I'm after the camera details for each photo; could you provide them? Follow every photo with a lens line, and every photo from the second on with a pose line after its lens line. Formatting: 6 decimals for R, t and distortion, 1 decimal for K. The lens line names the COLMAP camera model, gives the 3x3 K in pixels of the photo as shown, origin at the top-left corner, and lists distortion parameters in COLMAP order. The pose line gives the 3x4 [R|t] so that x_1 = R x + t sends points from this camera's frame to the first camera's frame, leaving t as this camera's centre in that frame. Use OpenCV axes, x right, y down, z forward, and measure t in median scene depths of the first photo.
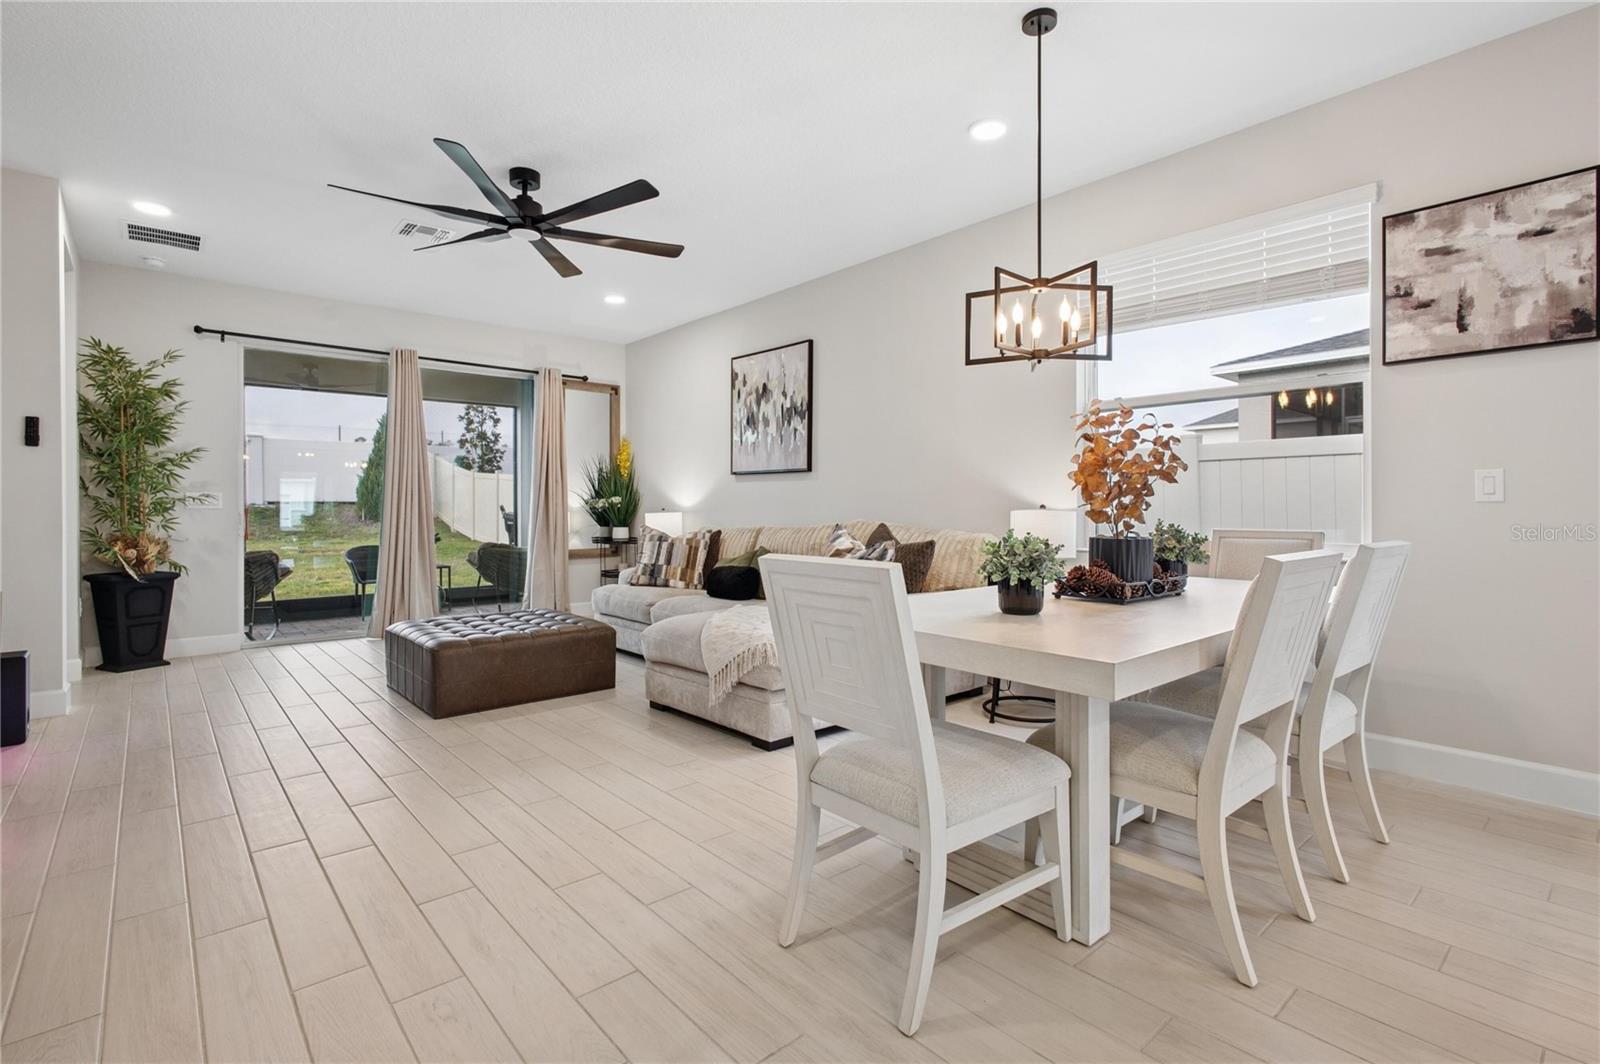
lens RADIAL K [[748.6, 0, 801.8], [0, 748.6, 503.7], [0, 0, 1]] dist [0.003845, -0.000622]
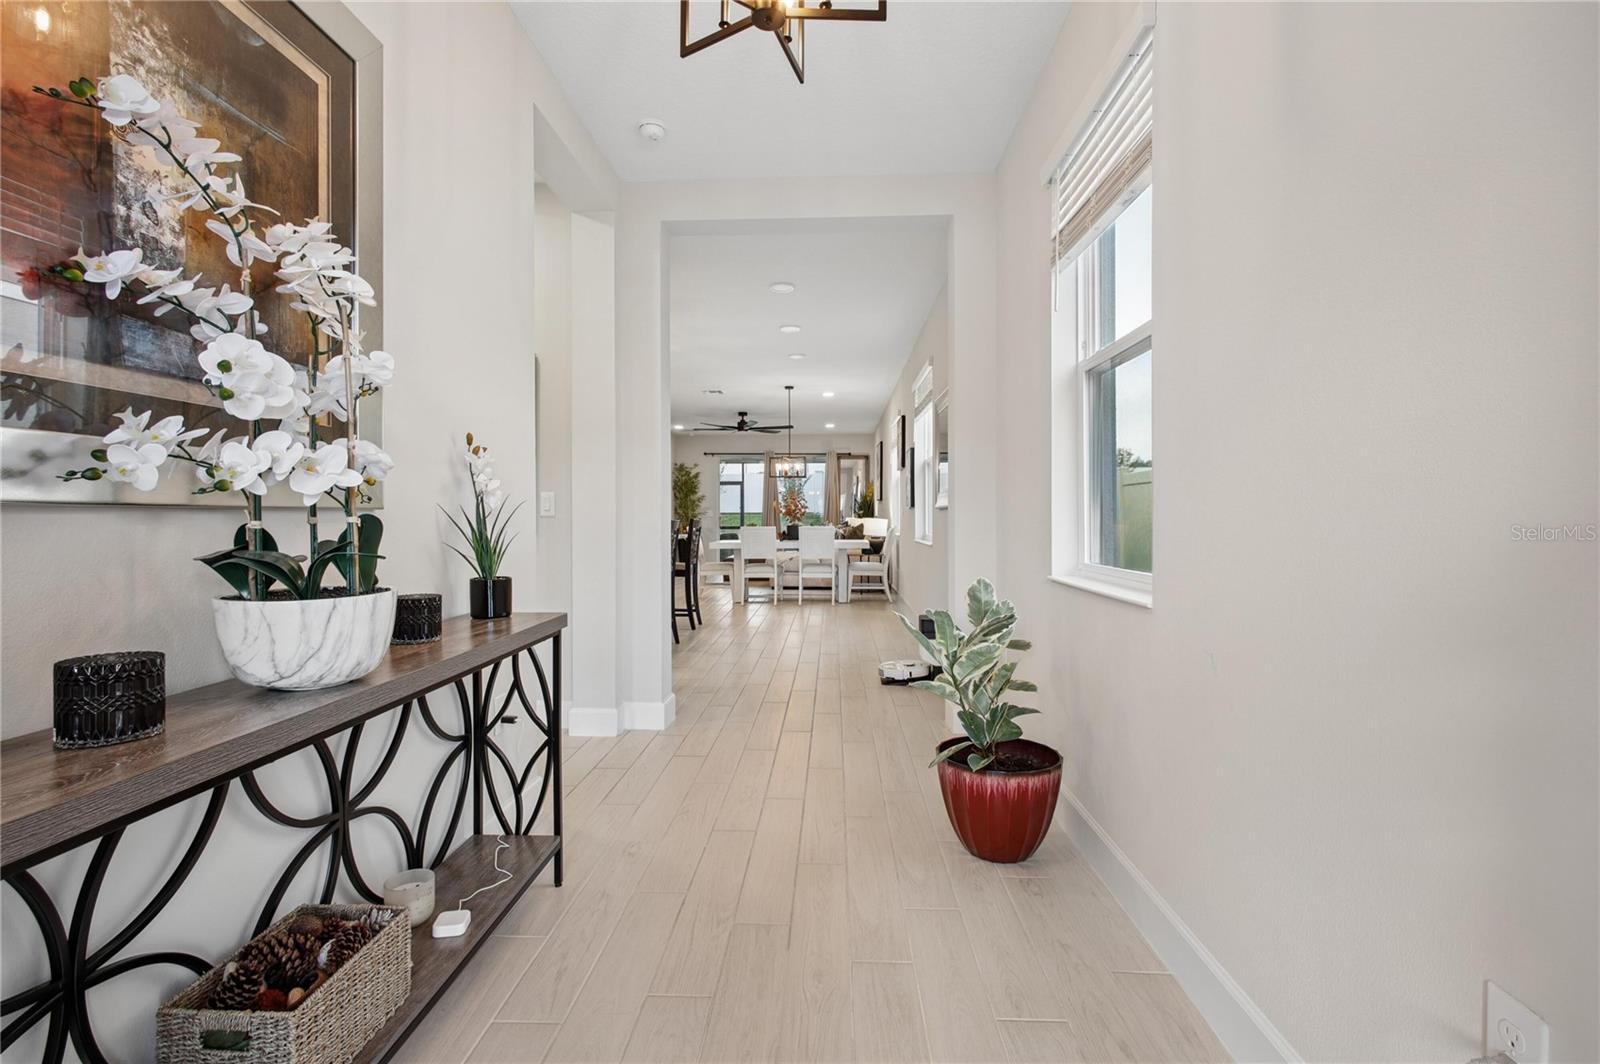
lens RADIAL K [[748.6, 0, 797.6], [0, 748.6, 519.0], [0, 0, 1]] dist [0.003845, -0.000622]
pose [[0.714951, 0.005435, -0.699153, 1.326889], [0.003551, 0.999929, 0.011405, -0.014400], [0.699165, -0.010637, 0.714881, -0.731730]]
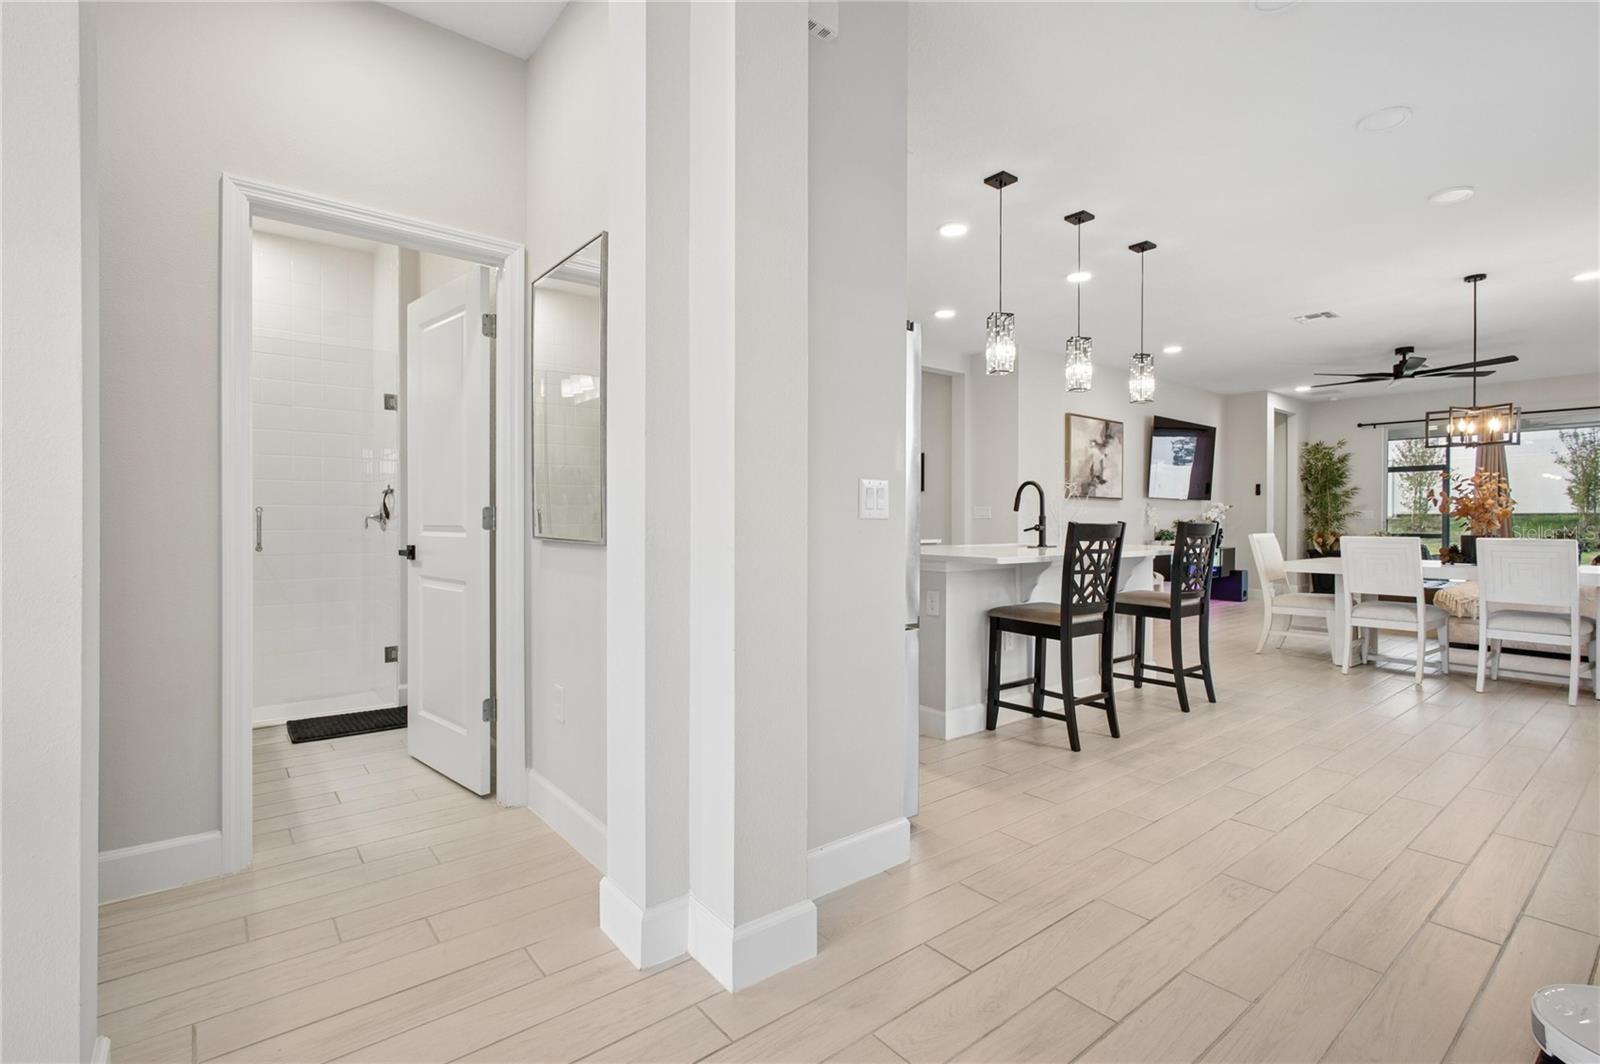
lens RADIAL K [[748.6, 0, 800.0], [0, 748.6, 526.2], [0, 0, 1]] dist [0.003845, -0.000622]
pose [[-0.046707, 0.013330, -0.998820, 1.083116], [0.006681, 0.999893, 0.013032, -0.008543], [0.998886, -0.006064, -0.046791, -0.311699]]
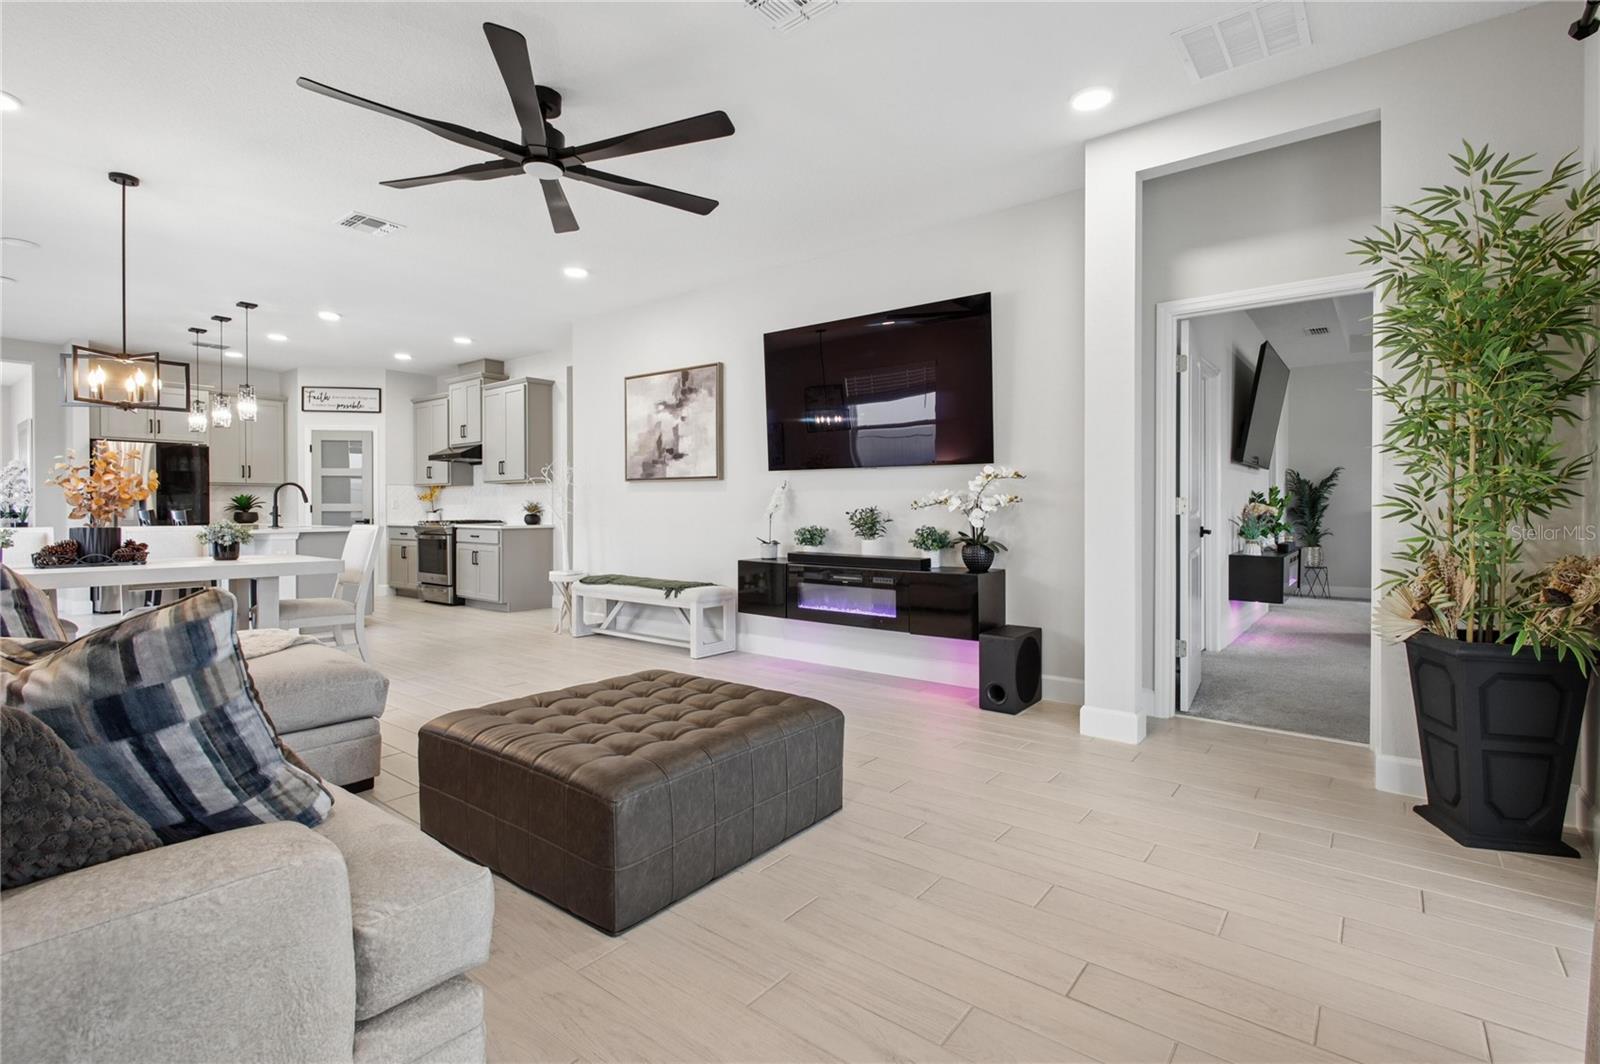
lens RADIAL K [[748.6, 0, 806.5], [0, 748.6, 516.7], [0, 0, 1]] dist [0.003845, -0.000622]
pose [[-0.984292, 0.005759, -0.176455, -0.338874], [0.005345, 0.999982, 0.002818, 0.010534], [0.176468, 0.001831, -0.984305, 1.220291]]
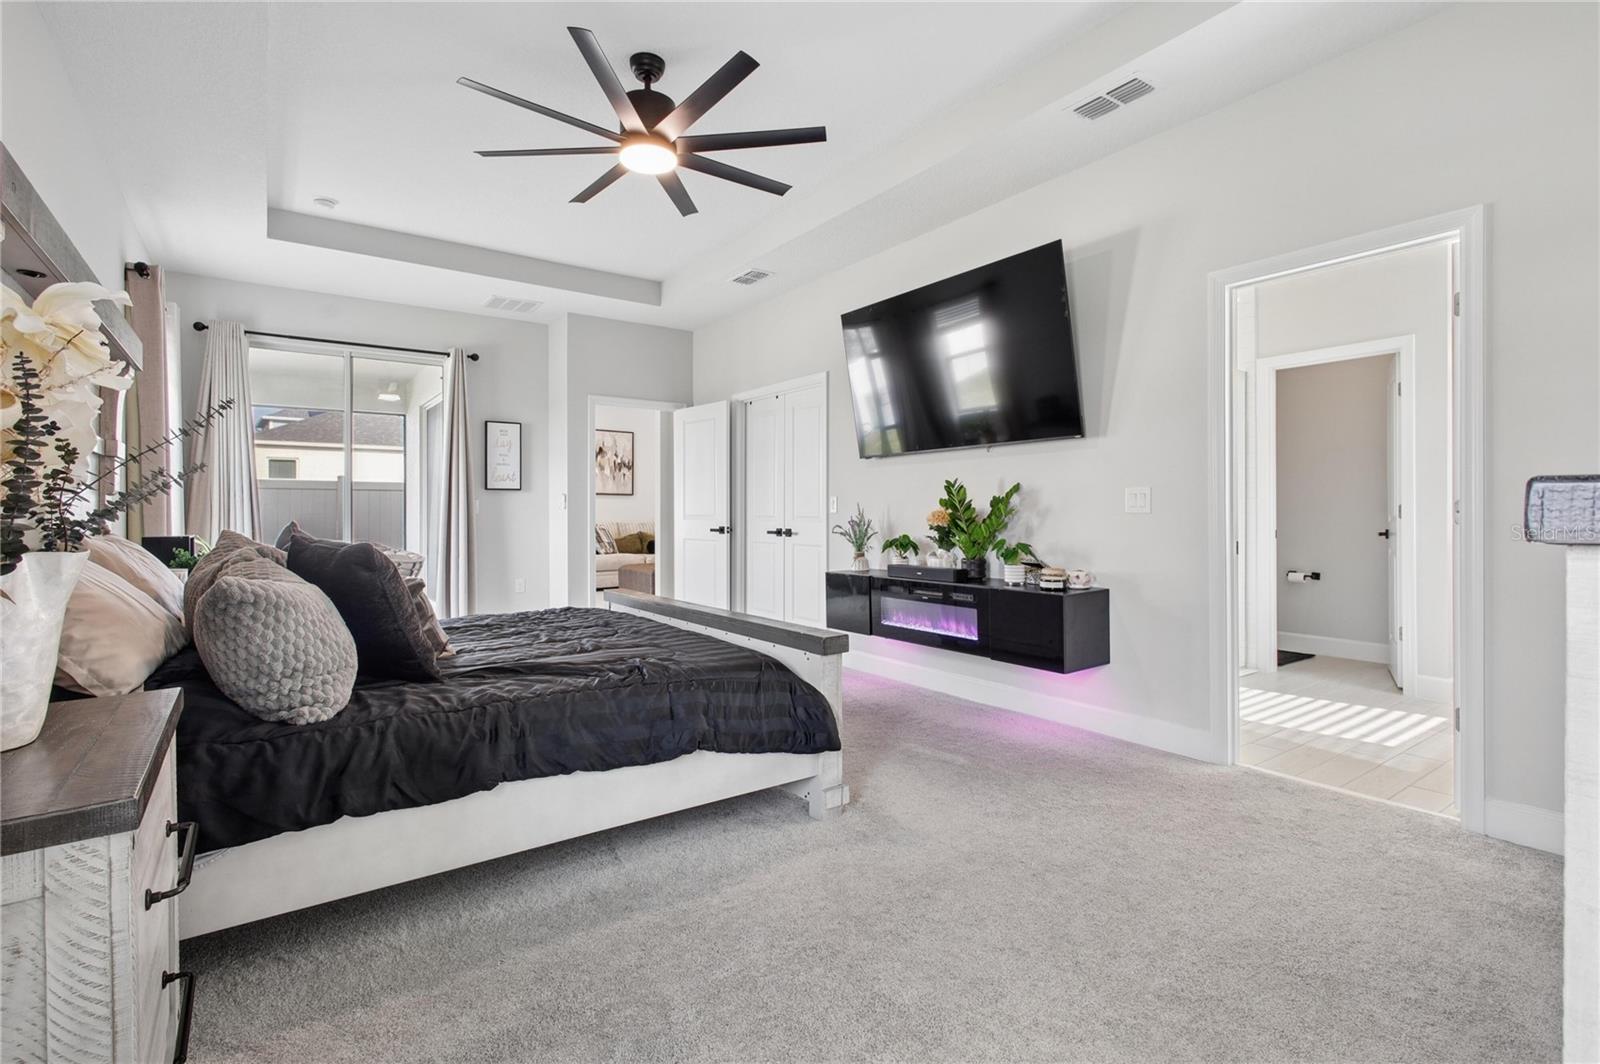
lens RADIAL K [[748.6, 0, 803.8], [0, 748.6, 518.1], [0, 0, 1]] dist [0.003845, -0.000622]
pose [[0.084799, -0.005564, 0.996383, -1.973342], [-0.007328, 0.999954, 0.006208, 0.004029], [-0.996371, -0.007828, 0.084754, 0.336205]]
